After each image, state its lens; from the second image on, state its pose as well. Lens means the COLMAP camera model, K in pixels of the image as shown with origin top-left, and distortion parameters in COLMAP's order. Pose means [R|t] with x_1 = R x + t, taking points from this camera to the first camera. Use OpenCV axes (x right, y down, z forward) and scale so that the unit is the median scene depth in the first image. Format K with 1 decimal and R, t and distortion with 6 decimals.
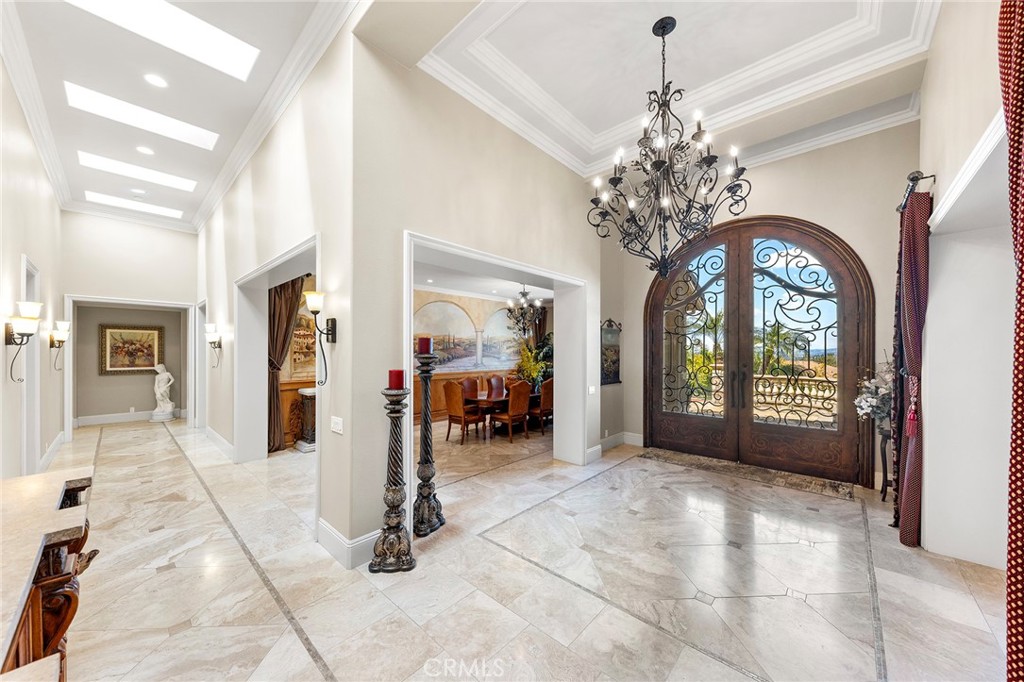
lens RADIAL K [[354.0, 0, 526.5], [0, 354.0, 352.8], [0, 0, 1]] dist [-0.004788, -0.000683]
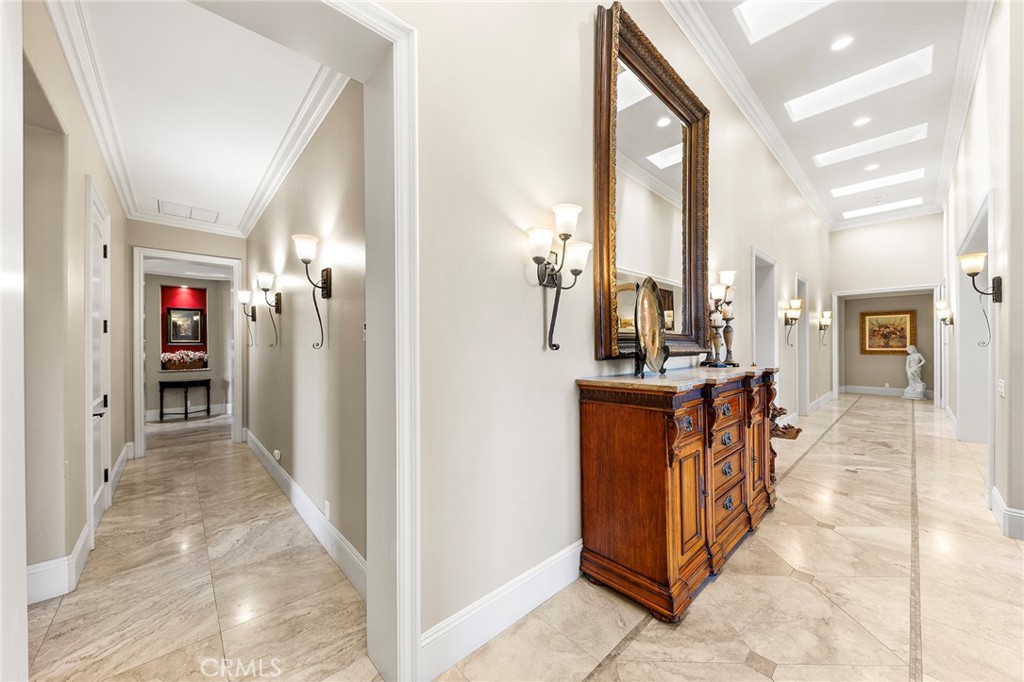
lens RADIAL K [[374.9, 0, 508.0], [0, 374.9, 345.1], [0, 0, 1]] dist [0.001917, -0.000036]
pose [[-0.117446, -0.004552, -0.993069, 0.343402], [0.004998, 0.999974, -0.005175, 0.047125], [0.993067, -0.005571, -0.117420, -0.113322]]
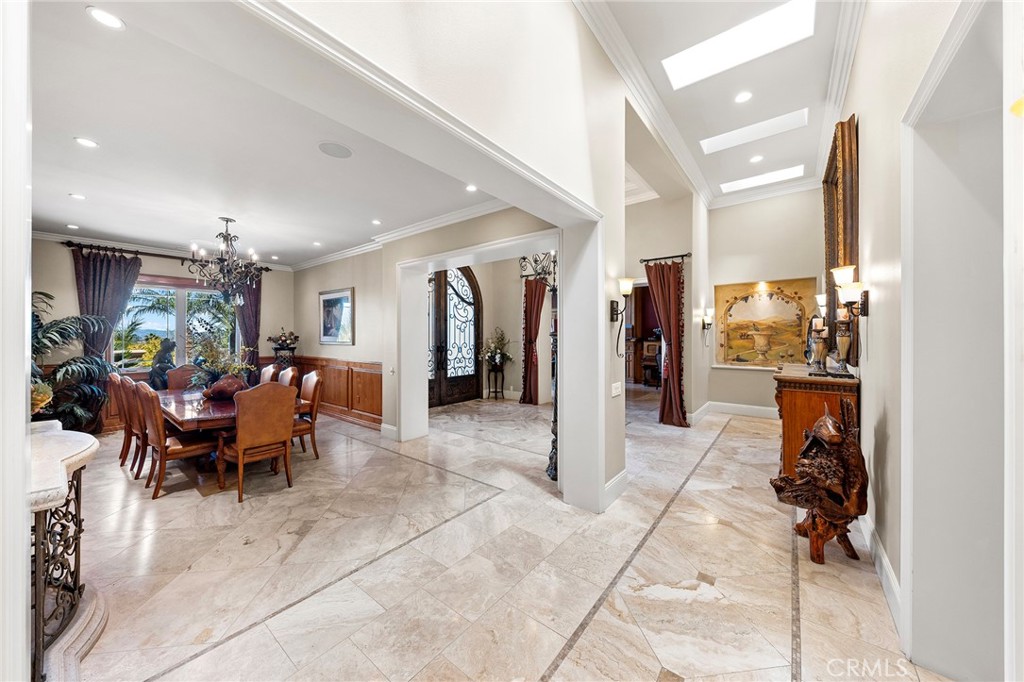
lens RADIAL K [[347.4, 0, 522.4], [0, 347.4, 342.5], [0, 0, 1]] dist [0.008299, -0.000006]
pose [[-0.056713, -0.020052, 0.998189, -0.931390], [0.002727, 0.999791, 0.020240, 0.007382], [-0.998387, 0.003870, -0.056646, 0.754786]]
